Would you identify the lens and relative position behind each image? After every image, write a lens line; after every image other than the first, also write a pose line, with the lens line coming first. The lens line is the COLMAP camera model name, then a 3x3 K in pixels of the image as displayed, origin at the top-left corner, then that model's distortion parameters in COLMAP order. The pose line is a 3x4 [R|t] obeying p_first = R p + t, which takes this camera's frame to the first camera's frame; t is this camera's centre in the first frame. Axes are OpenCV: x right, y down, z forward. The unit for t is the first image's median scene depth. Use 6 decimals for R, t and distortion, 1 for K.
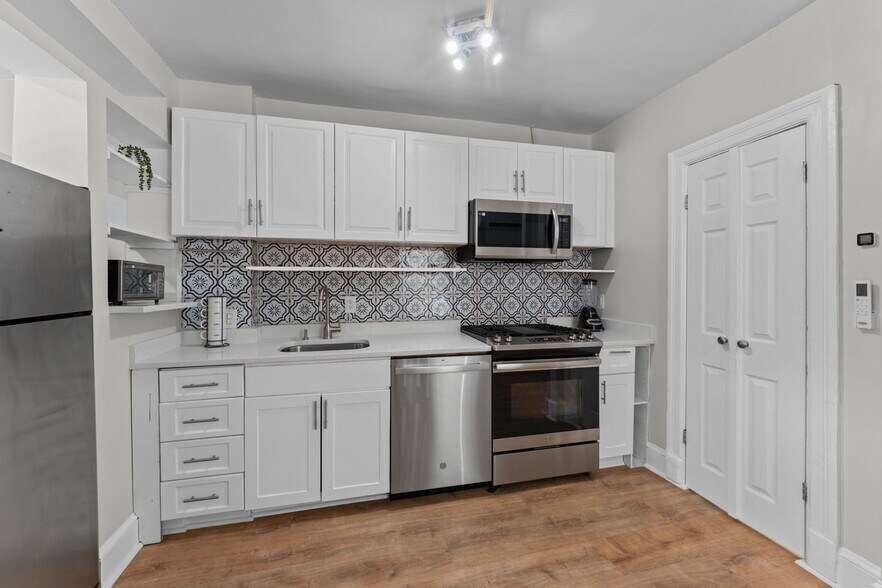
lens RADIAL K [[357.2, 0, 439.6], [0, 357.2, 285.4], [0, 0, 1]] dist [0.000141, -0.000712]
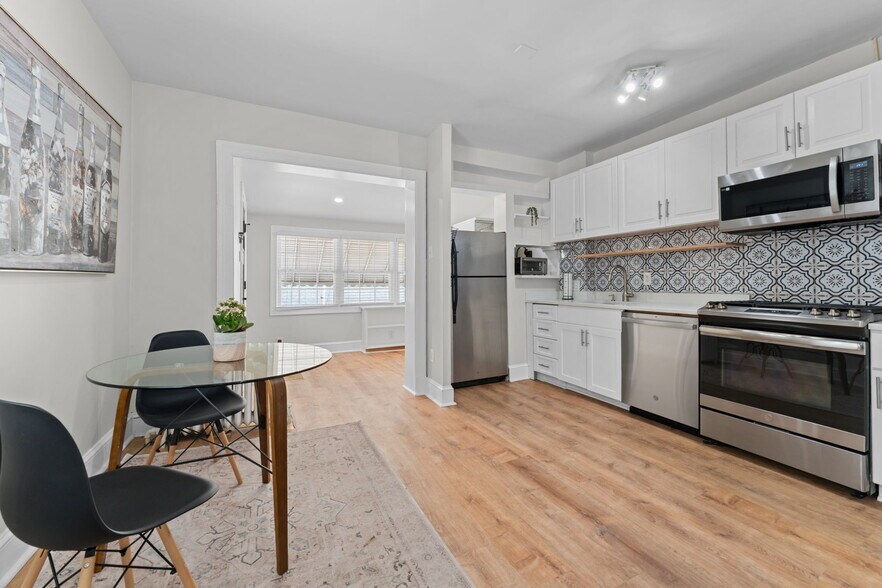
lens RADIAL K [[357.2, 0, 435.1], [0, 357.2, 279.6], [0, 0, 1]] dist [0.000141, -0.000712]
pose [[0.186025, -0.005002, -0.982532, 1.174942], [0.002138, 0.999987, -0.004686, 0.079272], [0.982543, -0.001229, 0.186033, -0.037033]]
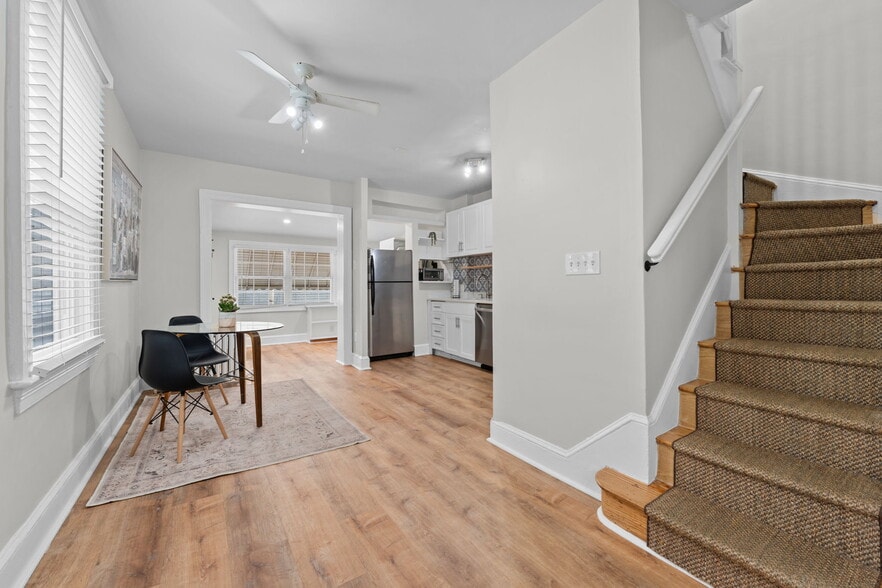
lens RADIAL K [[357.2, 0, 438.6], [0, 357.2, 285.1], [0, 0, 1]] dist [0.000141, -0.000712]
pose [[0.319465, -0.001640, -0.947597, 2.006933], [0.004060, 0.999992, -0.000362, 0.081466], [0.947589, -0.003731, 0.319469, 0.023726]]
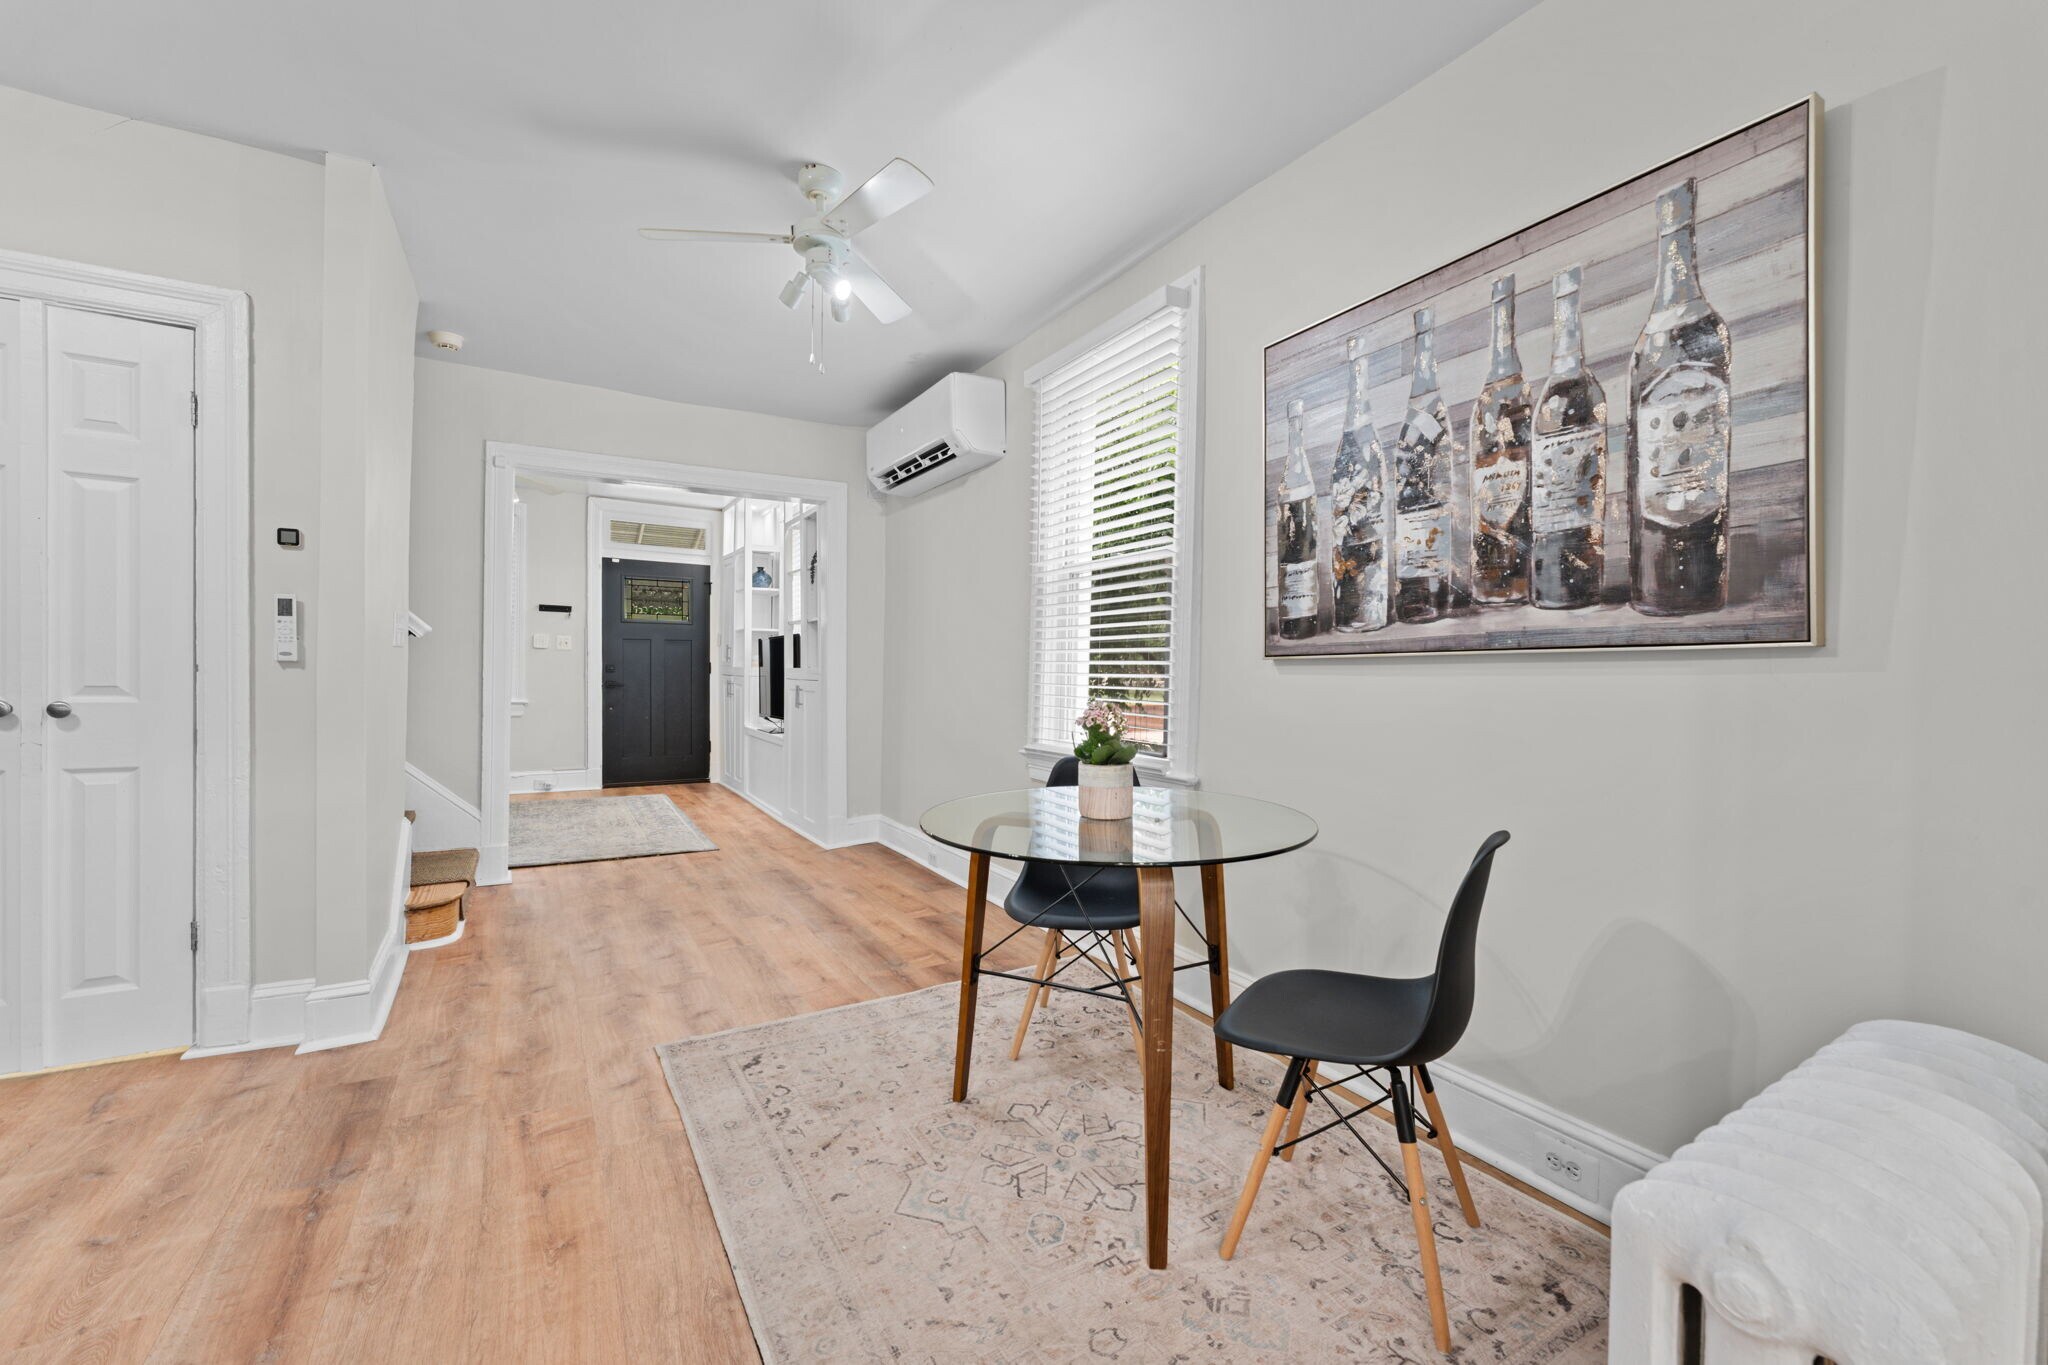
lens RADIAL K [[829.3, 0, 1012.4], [0, 829.3, 691.7], [0, 0, 1]] dist [0.000141, -0.000712]
pose [[-0.269519, -0.024026, 0.962695, -0.584105], [-0.016417, 0.999658, 0.020353, 0.089241], [-0.962855, -0.010319, -0.269821, 0.030980]]
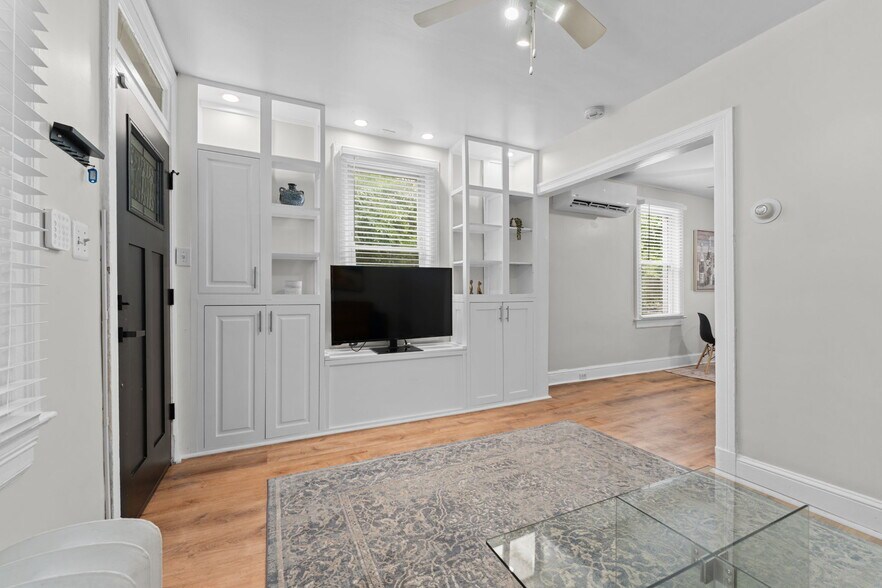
lens RADIAL K [[357.2, 0, 443.9], [0, 357.2, 298.7], [0, 0, 1]] dist [0.000141, -0.000712]
pose [[-0.981353, 0.009822, -0.191965, 2.883440], [0.008449, 0.999933, 0.007972, 0.084103], [0.192031, 0.006202, -0.981369, 1.629539]]
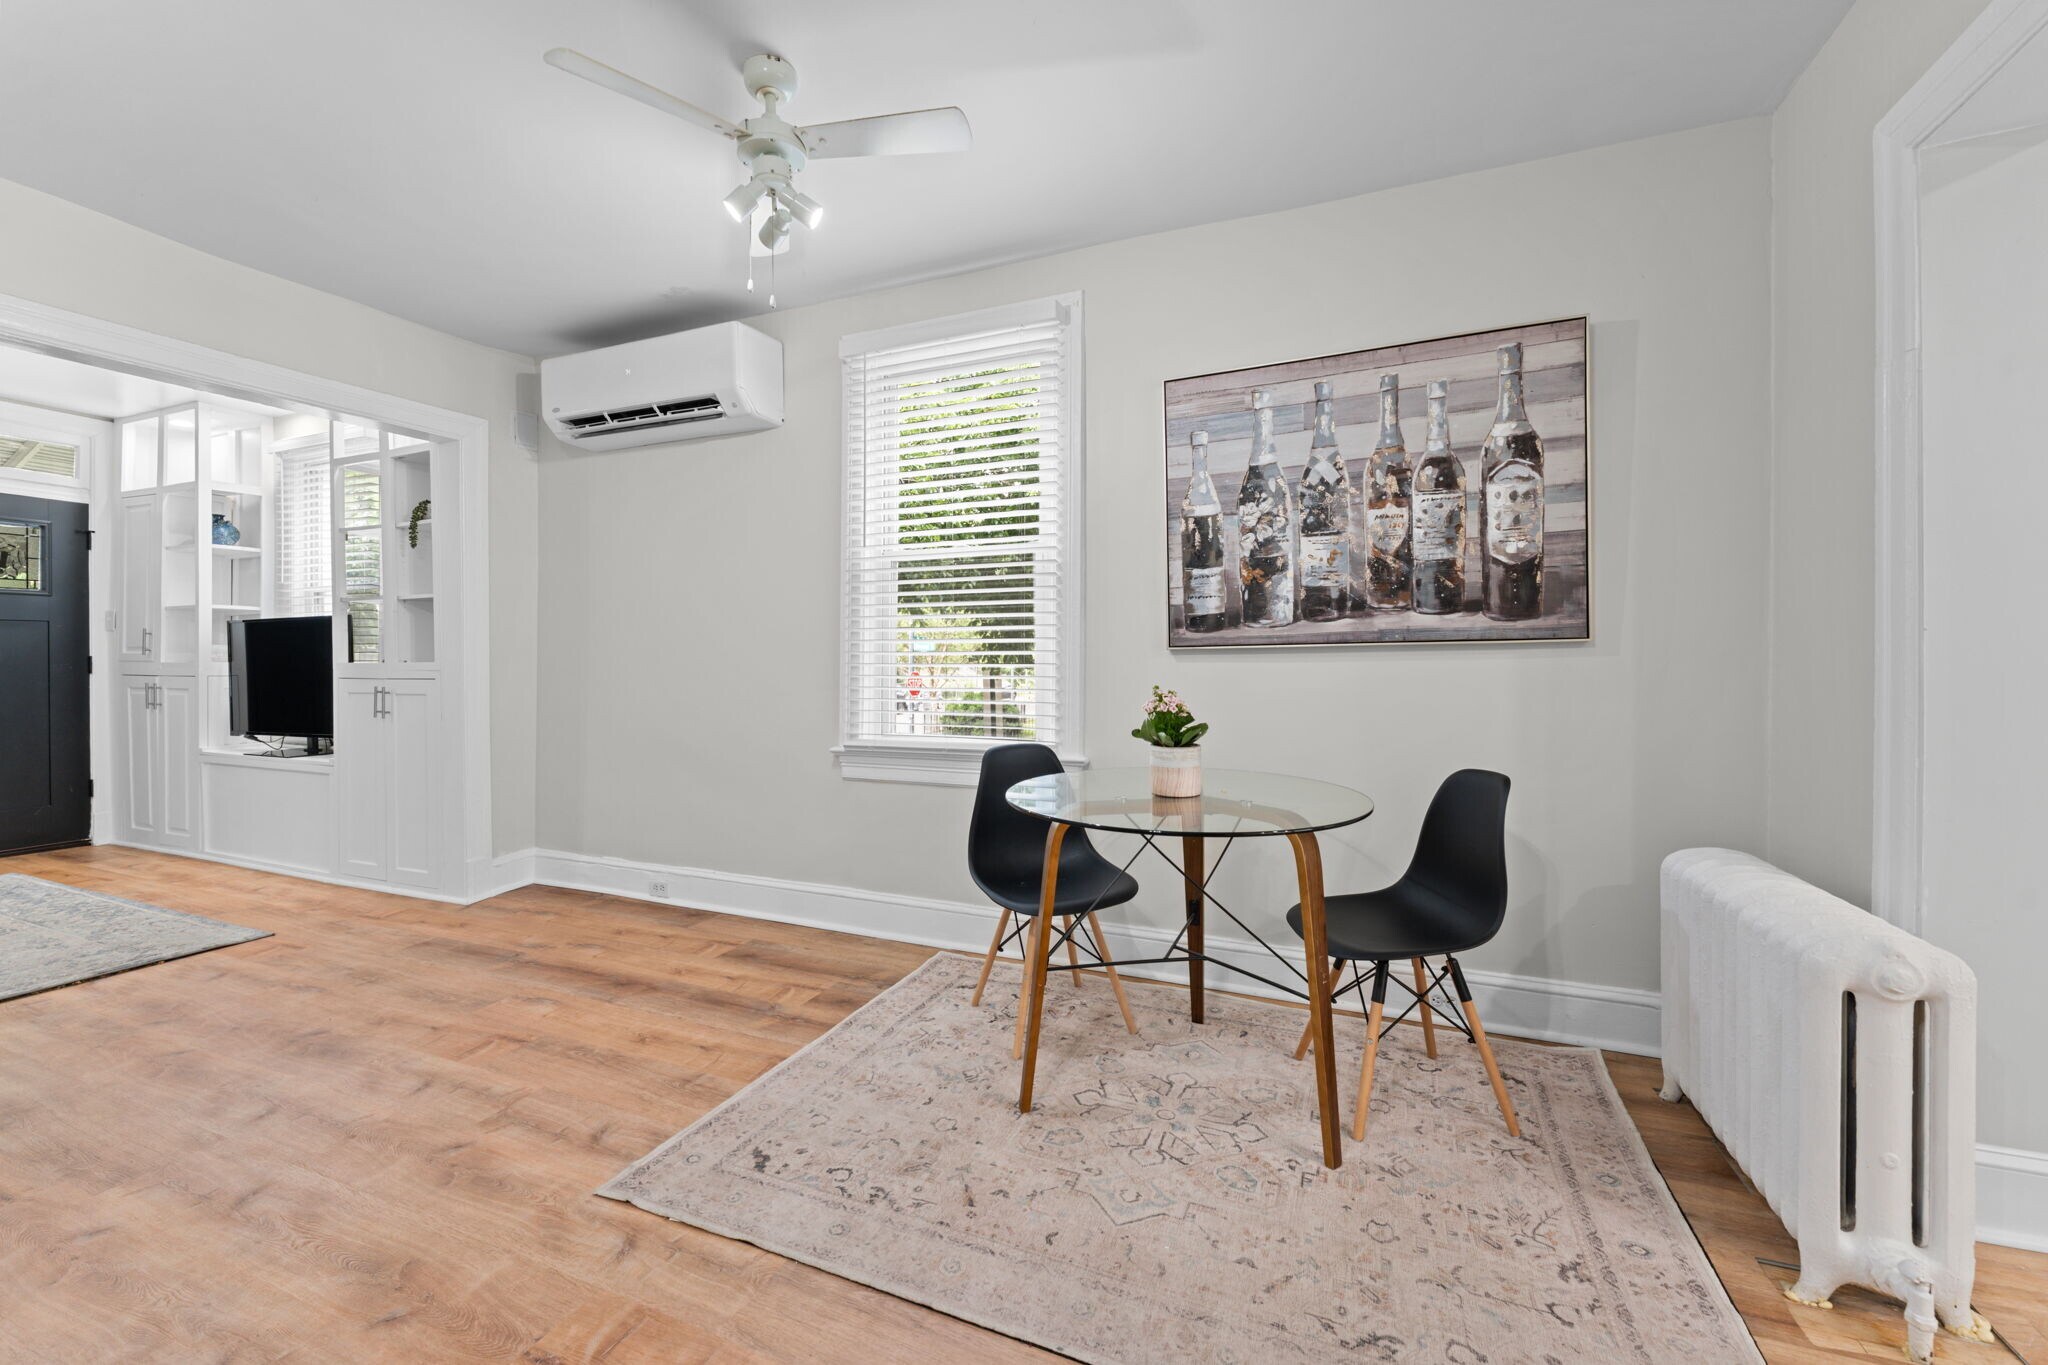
lens RADIAL K [[829.3, 0, 1026.0], [0, 829.3, 670.3], [0, 0, 1]] dist [0.000141, -0.000712]
pose [[-0.793293, -0.001380, 0.608838, -0.175496], [0.000384, 0.999996, 0.002768, 0.091788], [-0.608840, 0.002430, -0.793290, 0.610541]]
